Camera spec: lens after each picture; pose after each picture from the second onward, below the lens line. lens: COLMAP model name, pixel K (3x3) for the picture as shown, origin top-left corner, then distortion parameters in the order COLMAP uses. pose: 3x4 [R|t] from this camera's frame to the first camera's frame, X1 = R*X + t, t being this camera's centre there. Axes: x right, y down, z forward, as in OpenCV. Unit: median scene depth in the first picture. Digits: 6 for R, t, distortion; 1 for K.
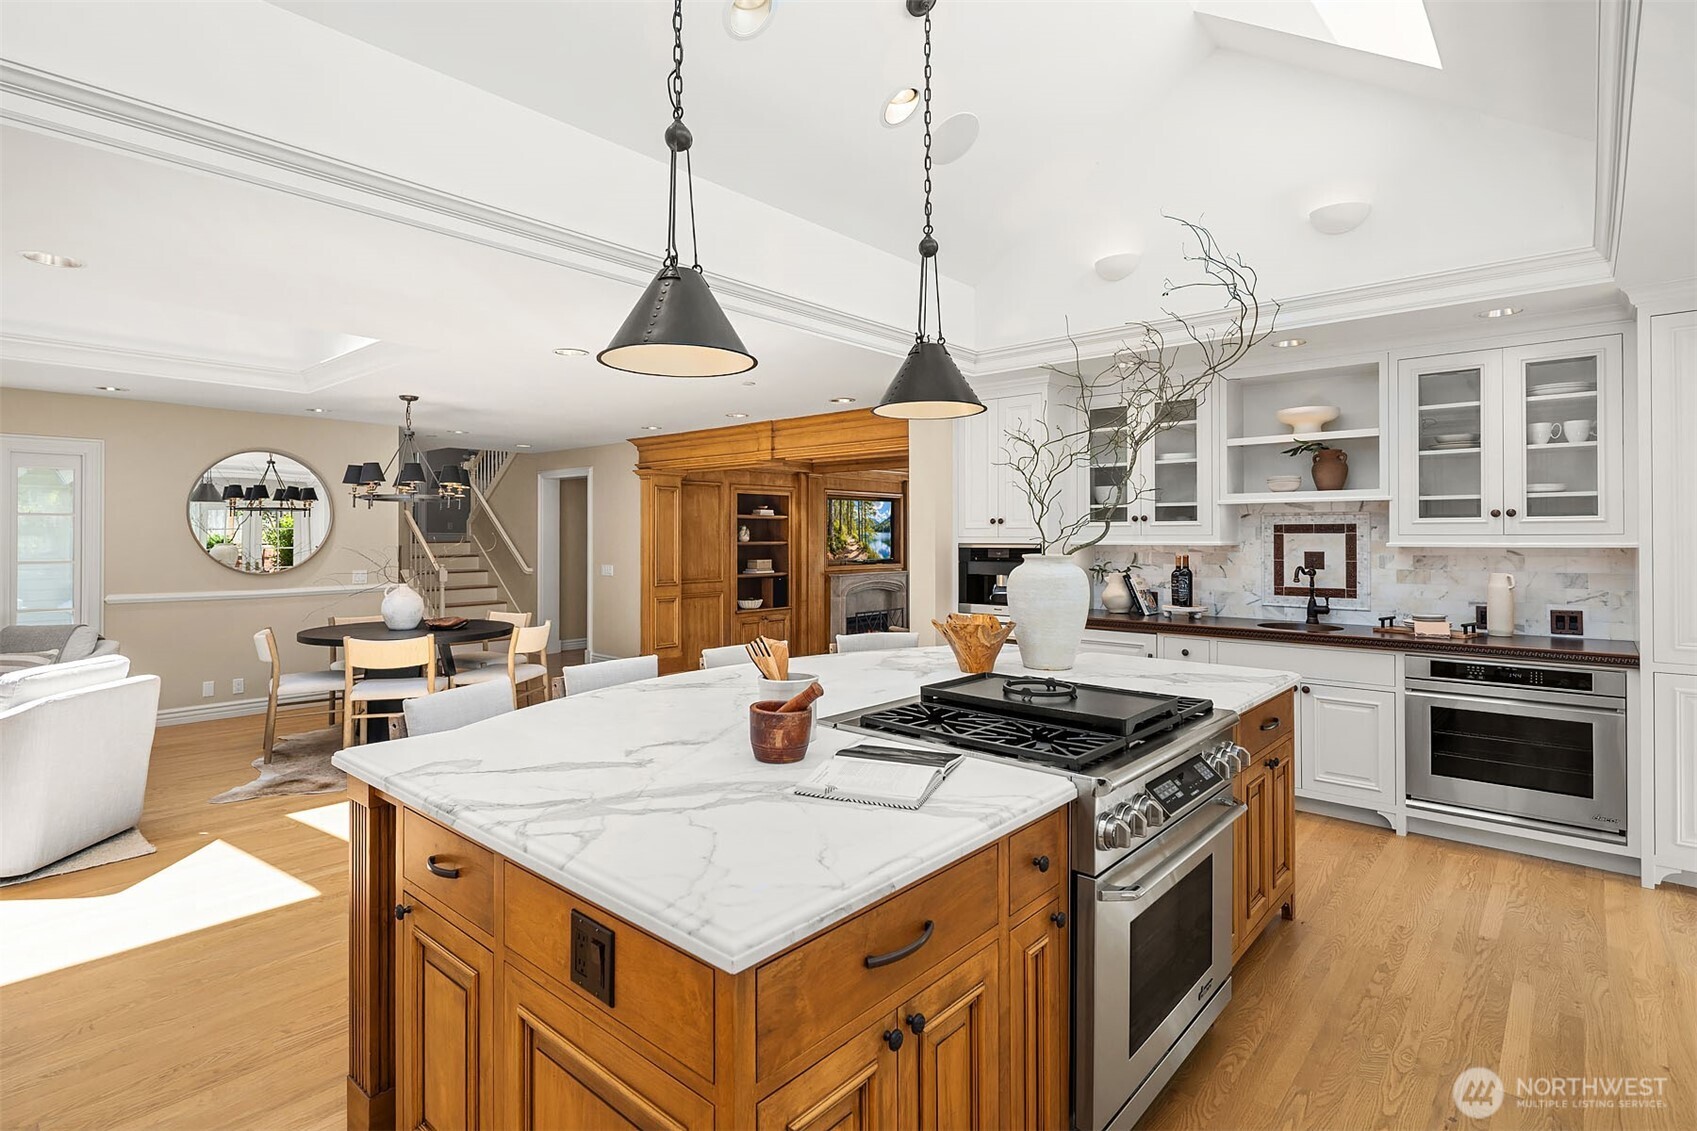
lens RADIAL K [[838.8, 0, 873.3], [0, 838.8, 536.6], [0, 0, 1]] dist [0.001618, -0.000688]
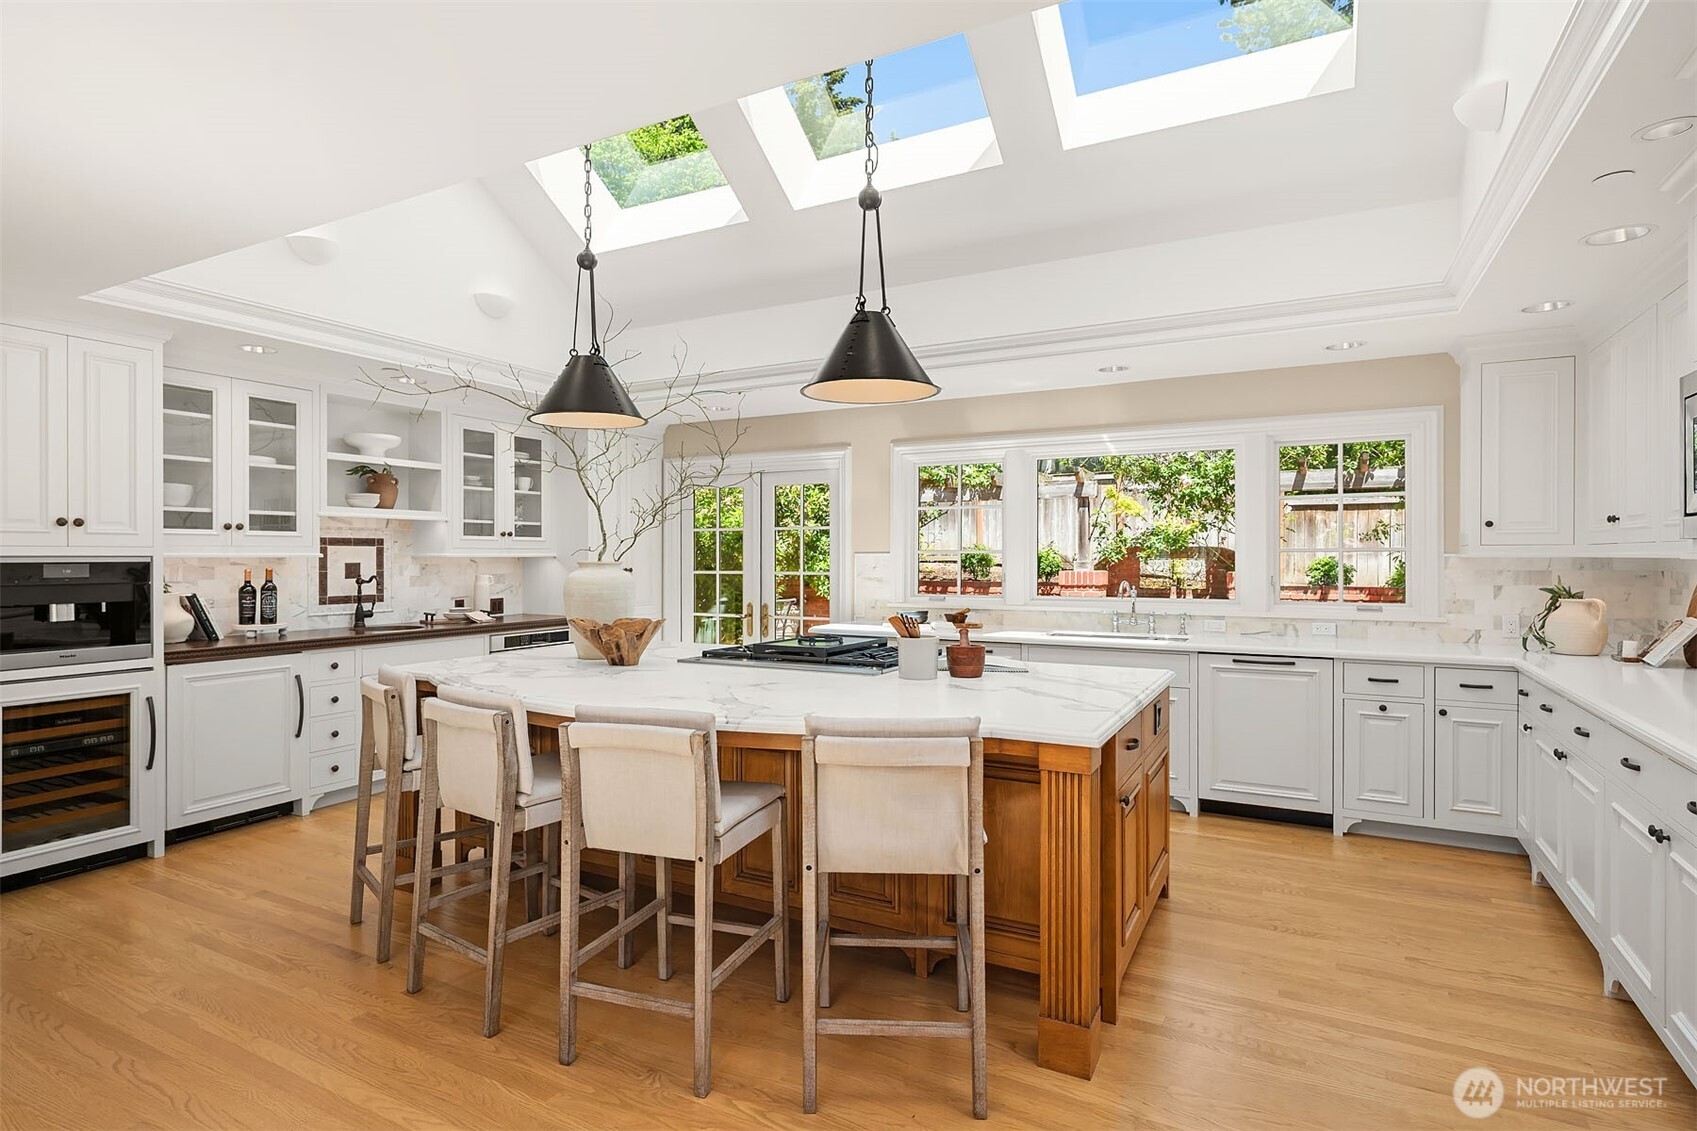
lens RADIAL K [[838.8, 0, 852.9], [0, 838.8, 559.3], [0, 0, 1]] dist [0.001618, -0.000688]
pose [[-0.227669, -0.007540, 0.973709, -0.706448], [-0.008821, 0.999945, 0.005681, 0.001666], [-0.973699, -0.007296, -0.227723, 0.616470]]
